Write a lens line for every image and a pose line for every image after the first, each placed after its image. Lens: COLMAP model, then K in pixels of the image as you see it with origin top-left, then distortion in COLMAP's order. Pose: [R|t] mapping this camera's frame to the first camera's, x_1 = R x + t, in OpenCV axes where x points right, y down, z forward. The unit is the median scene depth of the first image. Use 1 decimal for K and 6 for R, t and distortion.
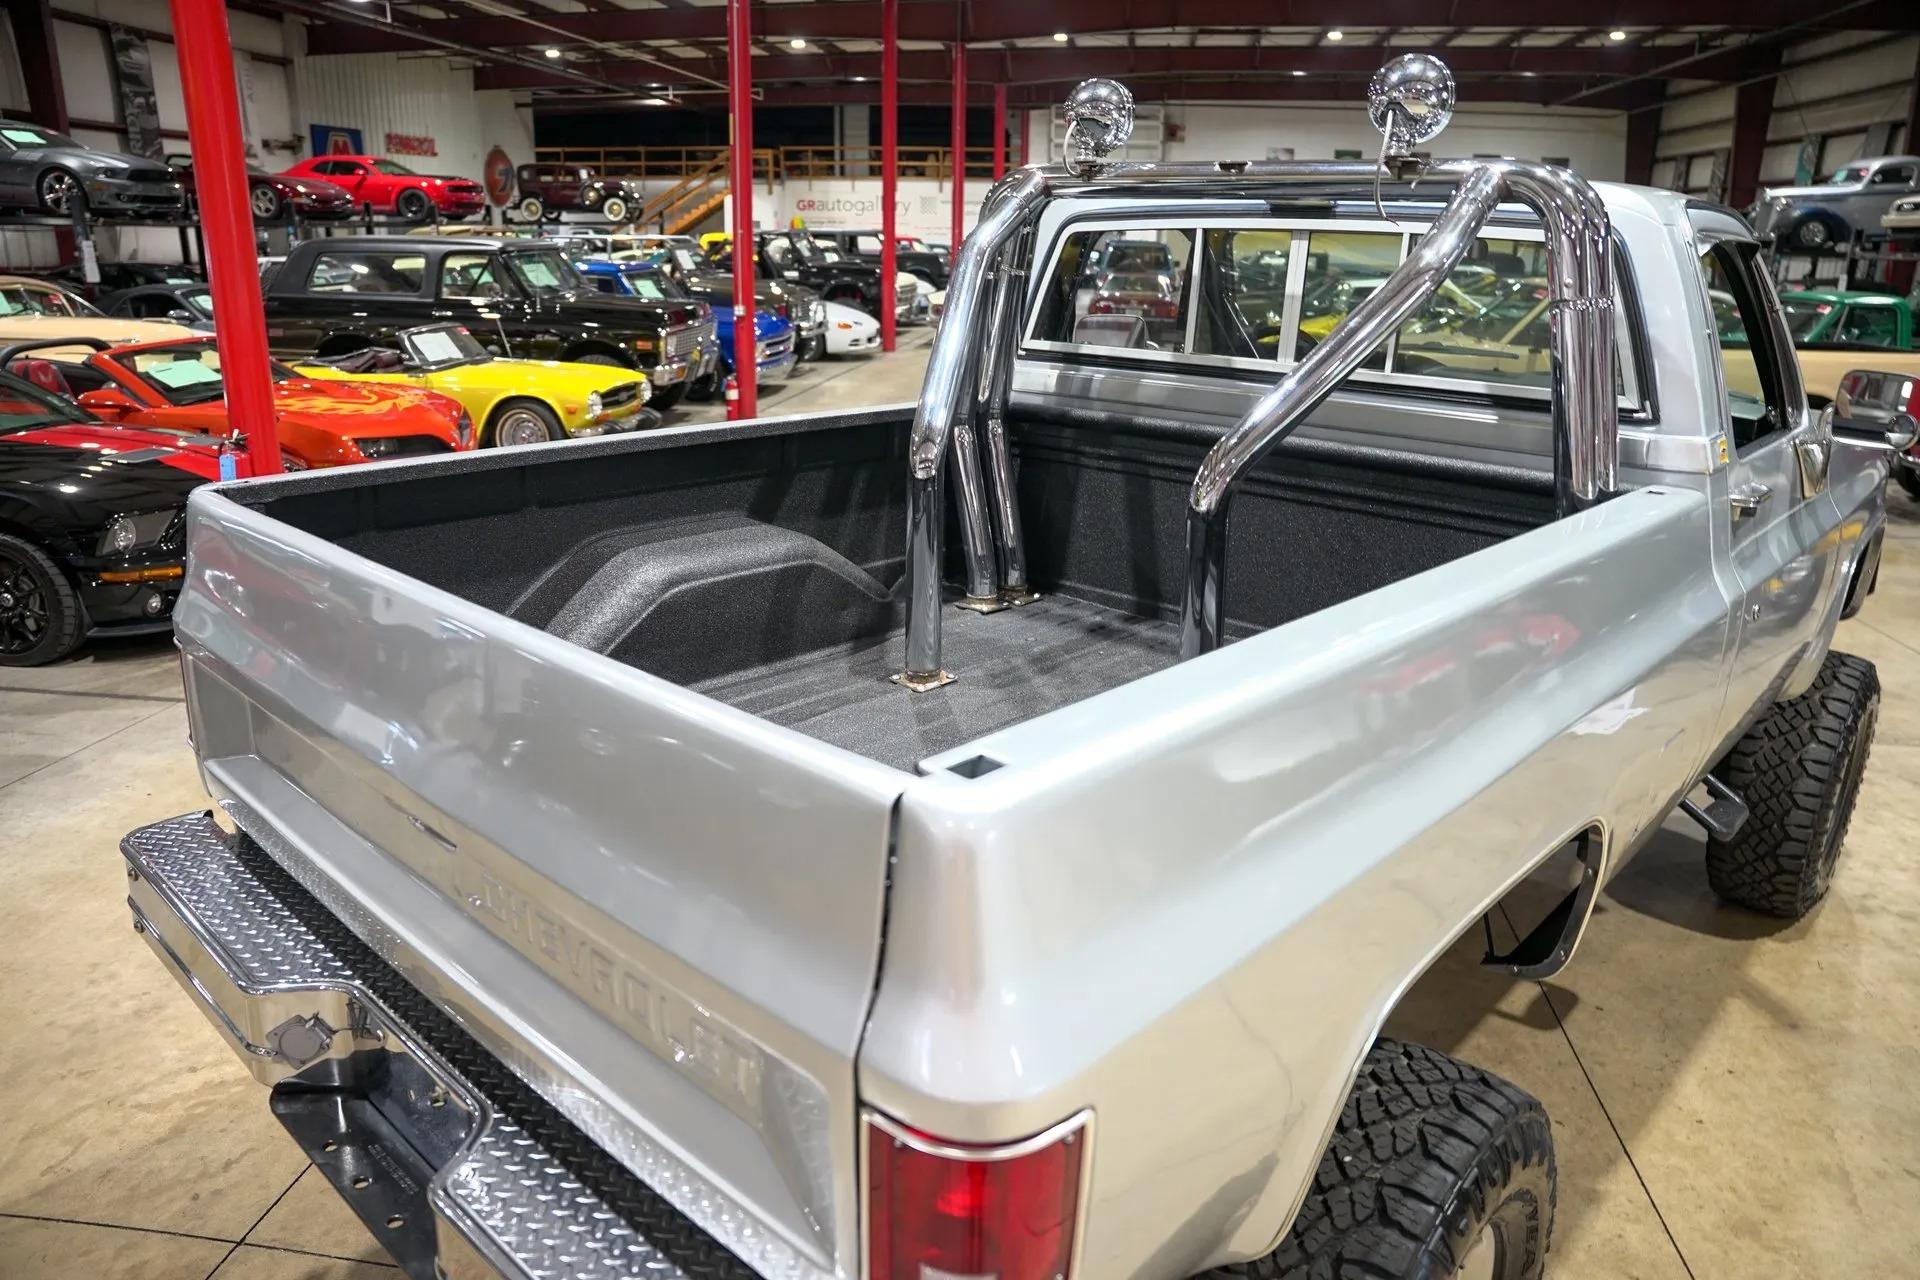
lens RADIAL K [[1315.3, 0, 961.9], [0, 1315.3, 630.6], [0, 0, 1]] dist [-0.142733, 0.116730]
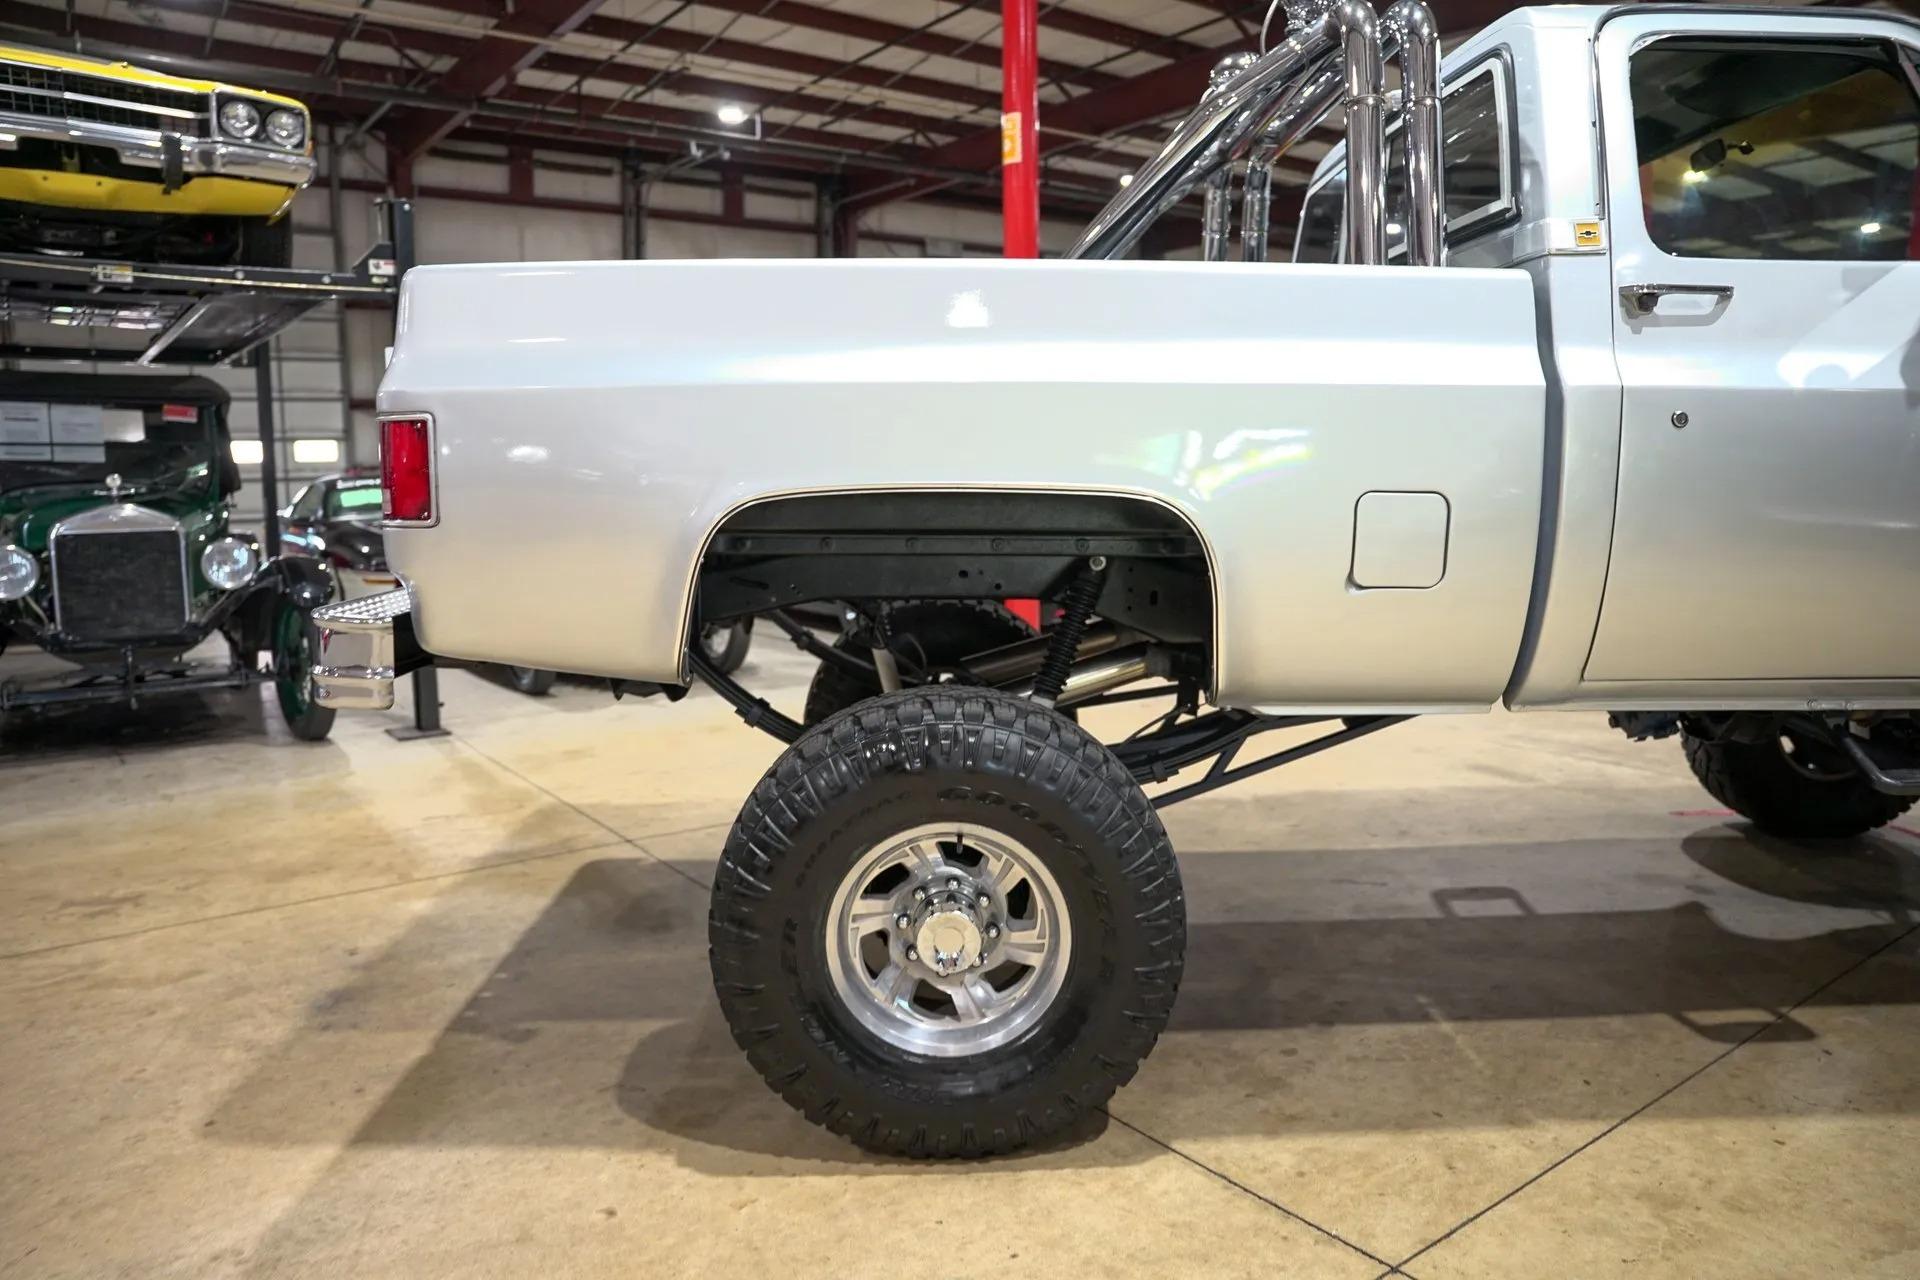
lens RADIAL K [[1315.3, 0, 961.9], [0, 1315.3, 630.6], [0, 0, 1]] dist [-0.142733, 0.116730]
pose [[0.700748, 0.069906, -0.709976, 0.101007], [-0.193330, 0.976556, -0.094663, 0.034356], [0.686714, 0.203594, 0.697835, 0.008844]]
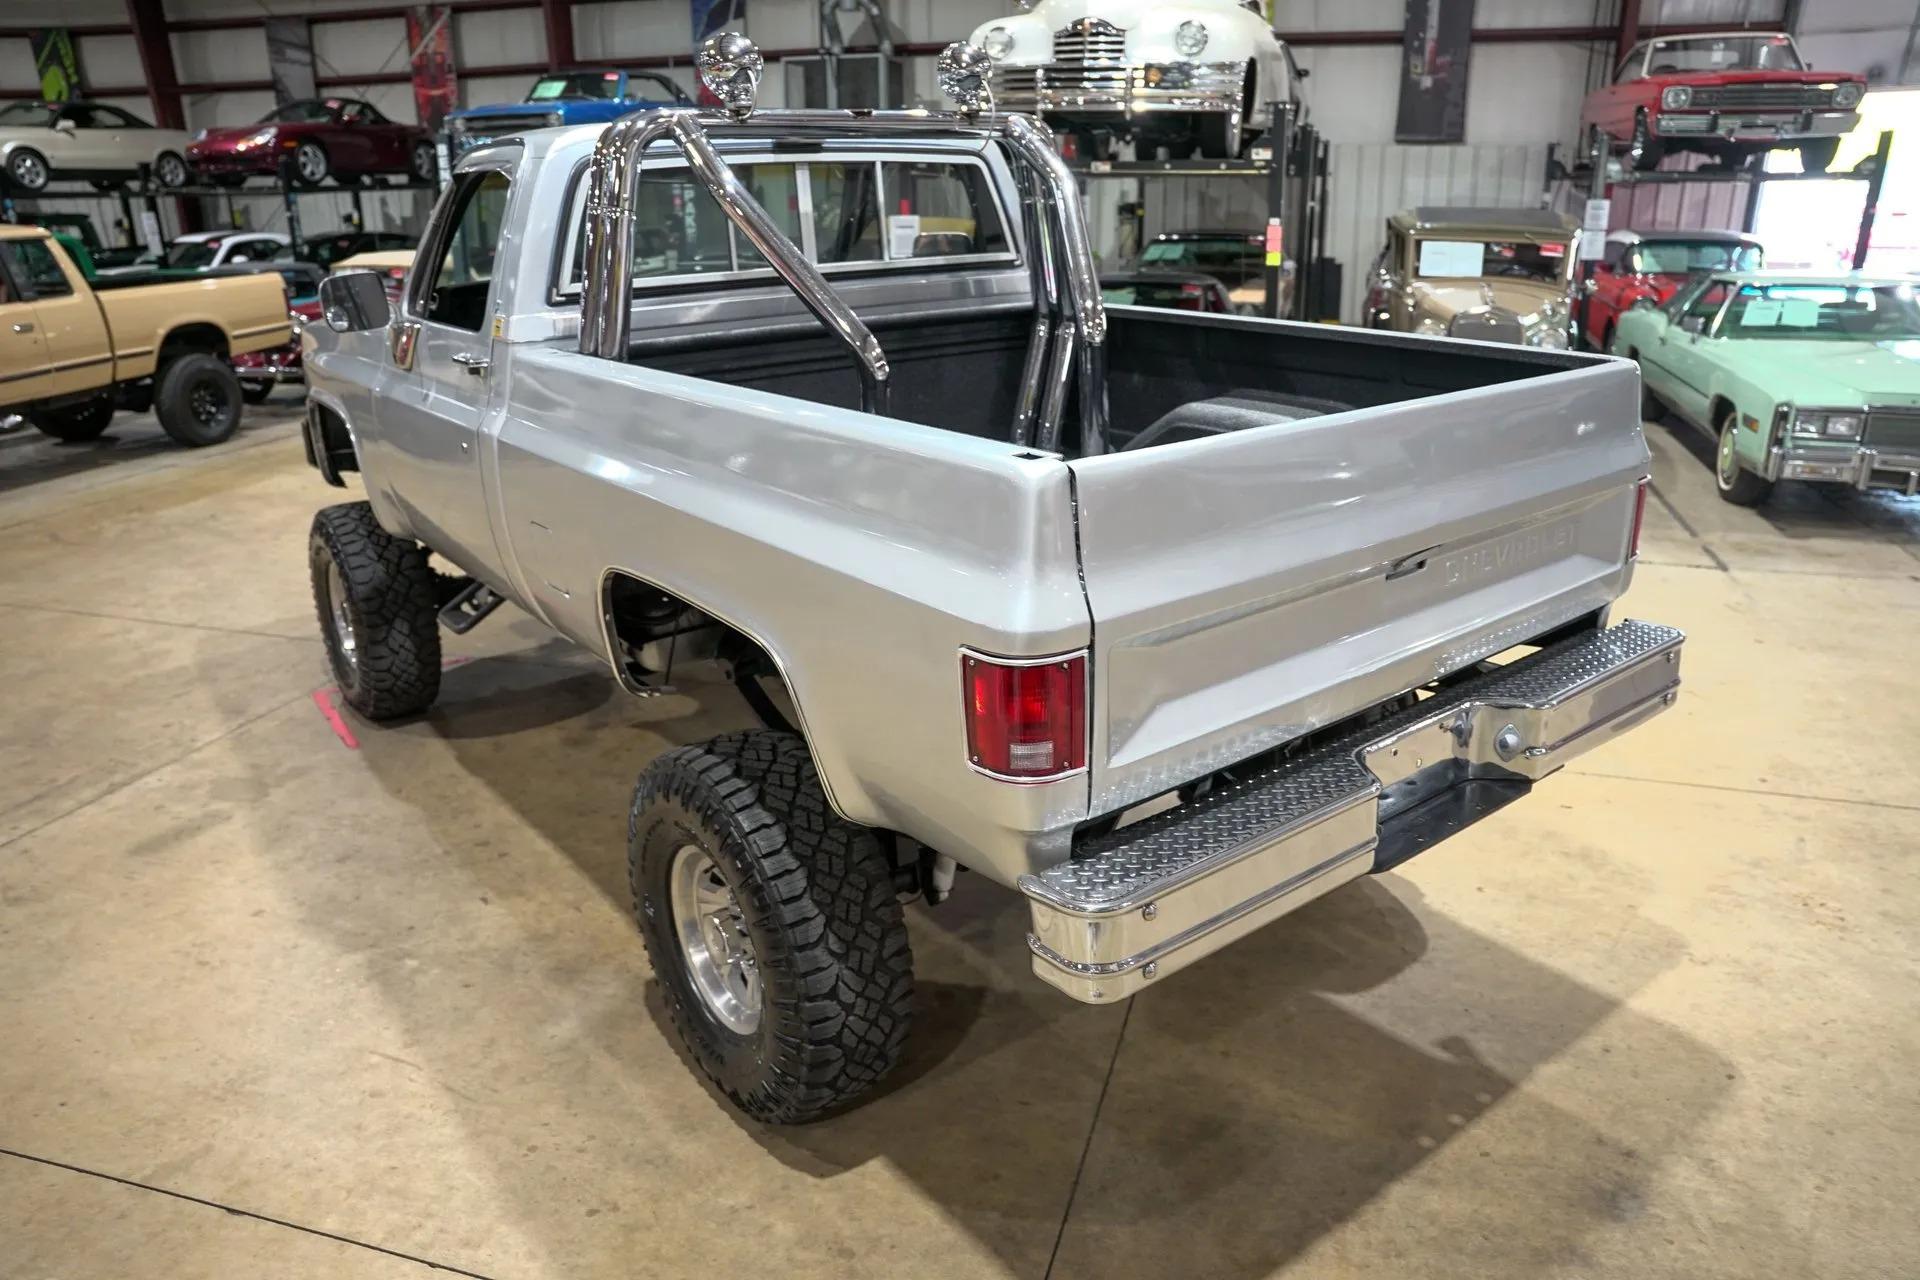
lens RADIAL K [[1315.3, 0, 961.9], [0, 1315.3, 630.6], [0, 0, 1]] dist [-0.142733, 0.116730]
pose [[0.156333, -0.344297, 0.925754, -0.133185], [0.303944, 0.908566, 0.286577, -0.025599], [-0.939776, 0.236576, 0.246685, 0.079522]]
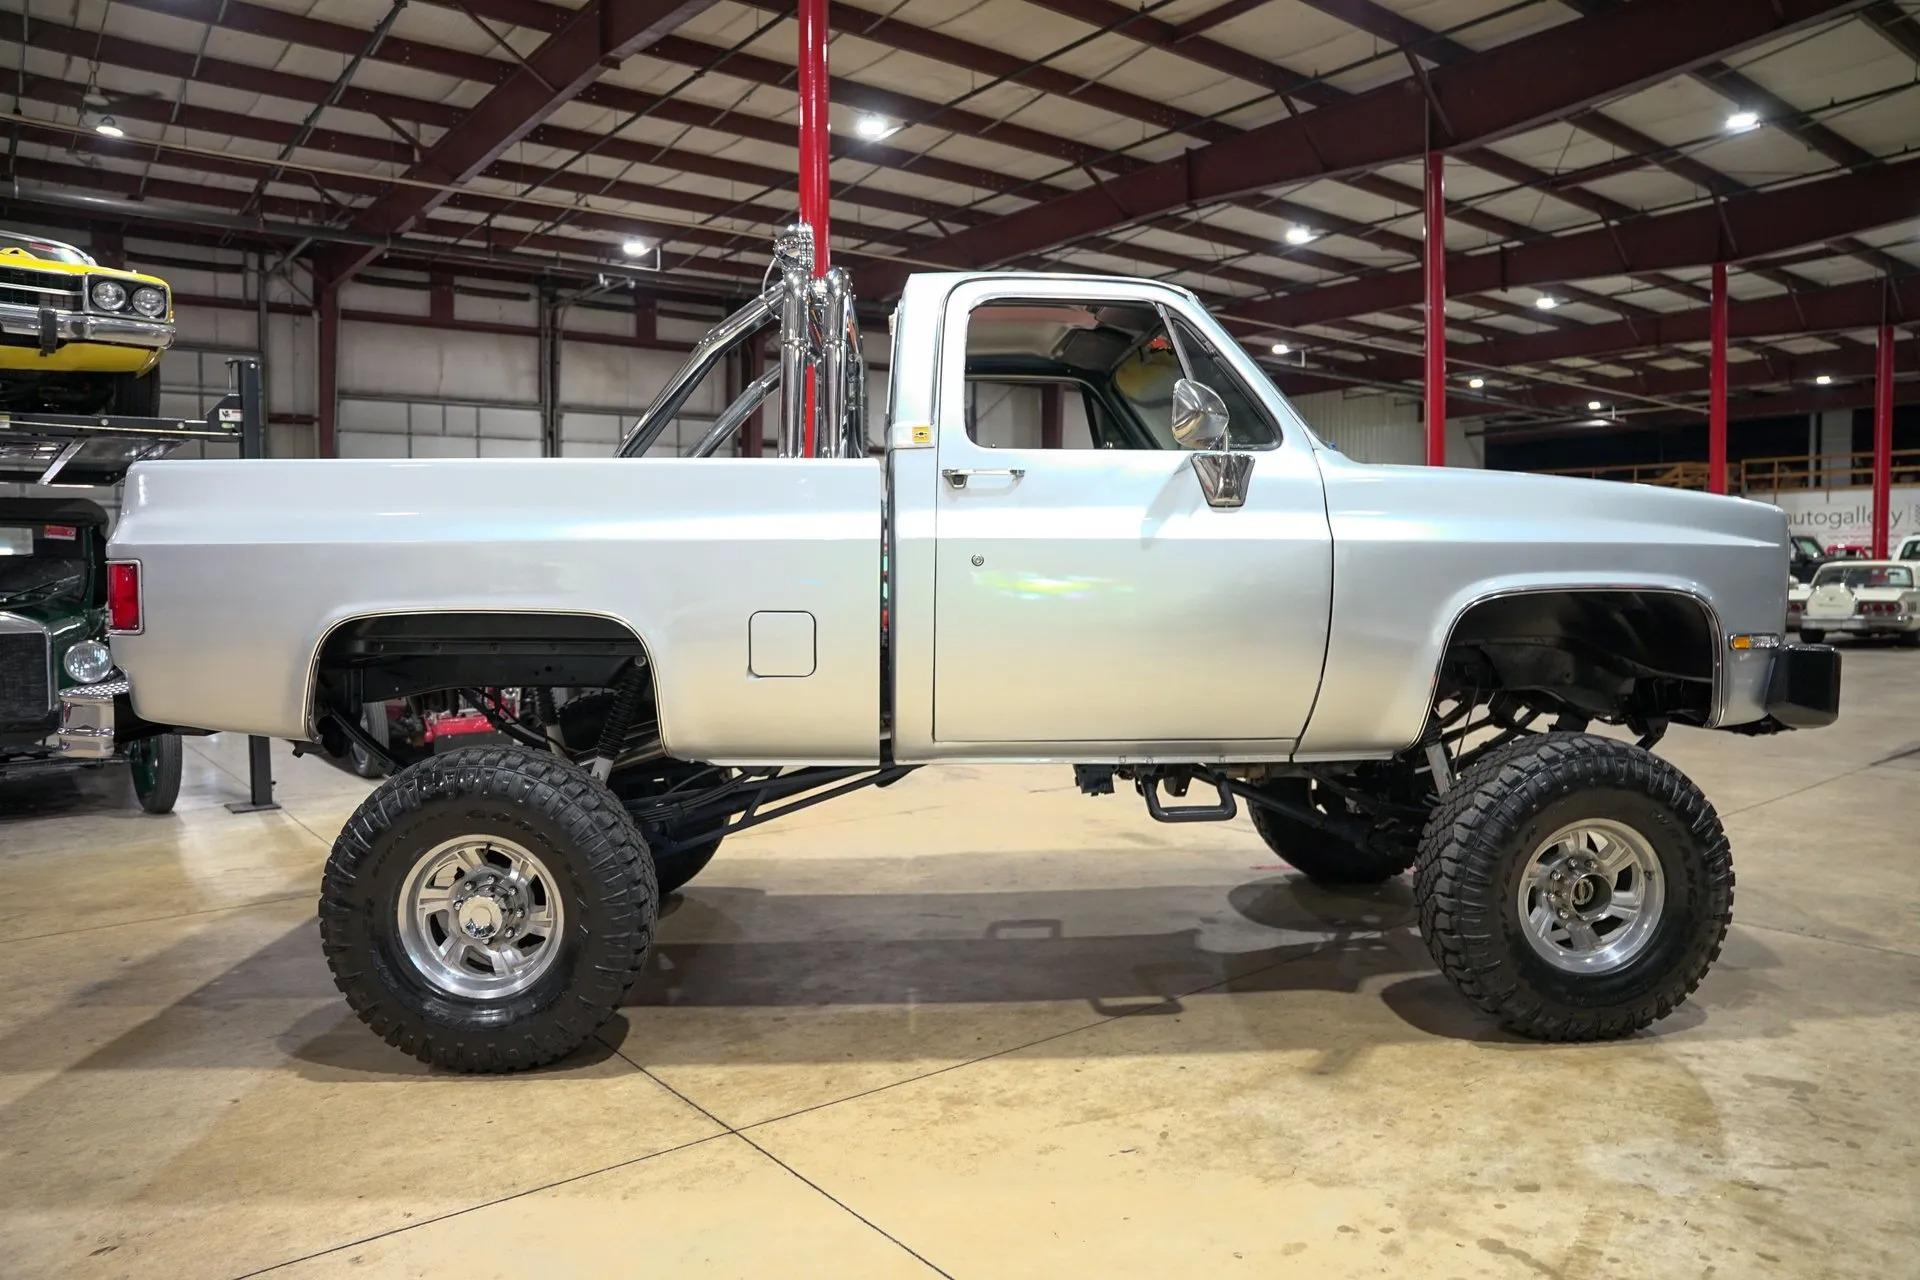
lens RADIAL K [[1315.3, 0, 961.9], [0, 1315.3, 630.6], [0, 0, 1]] dist [-0.142733, 0.116730]
pose [[0.723248, 0.013856, -0.690450, 0.169357], [-0.188179, 0.965919, -0.177733, 0.032732], [0.664456, 0.258473, 0.701206, 0.008907]]
